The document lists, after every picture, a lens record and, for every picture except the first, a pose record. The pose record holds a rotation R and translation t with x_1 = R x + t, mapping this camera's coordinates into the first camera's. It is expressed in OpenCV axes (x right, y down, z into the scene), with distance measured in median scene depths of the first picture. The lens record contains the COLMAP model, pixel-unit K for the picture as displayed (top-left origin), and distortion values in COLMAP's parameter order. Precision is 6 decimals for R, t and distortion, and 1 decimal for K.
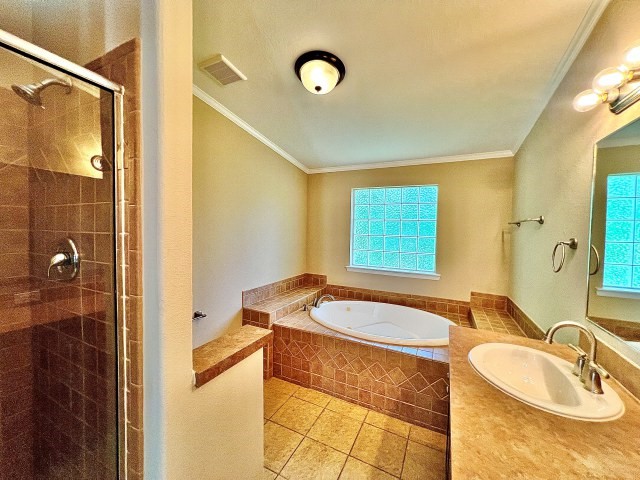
lens RADIAL K [[255.6, 0, 319.6], [0, 255.6, 240.2], [0, 0, 1]] dist [0.004129, 0.000307]
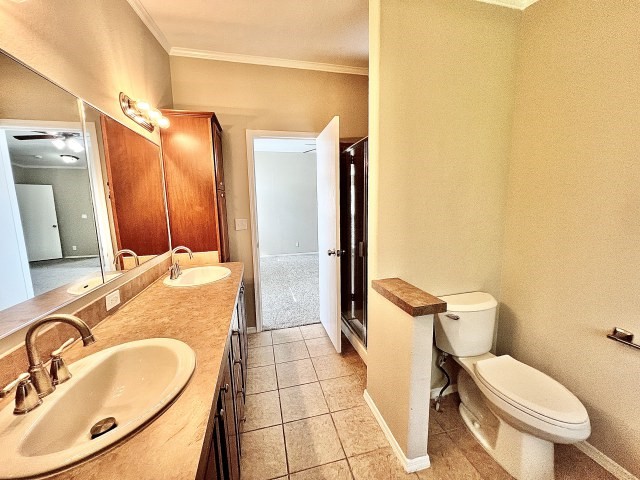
lens RADIAL K [[255.6, 0, 320.3], [0, 255.6, 239.5], [0, 0, 1]] dist [0.004129, 0.000307]
pose [[-0.758406, 0.088401, -0.645760, 0.842972], [-0.016213, 0.987894, 0.154279, -0.013108], [0.651581, 0.127476, -0.747791, 1.937696]]
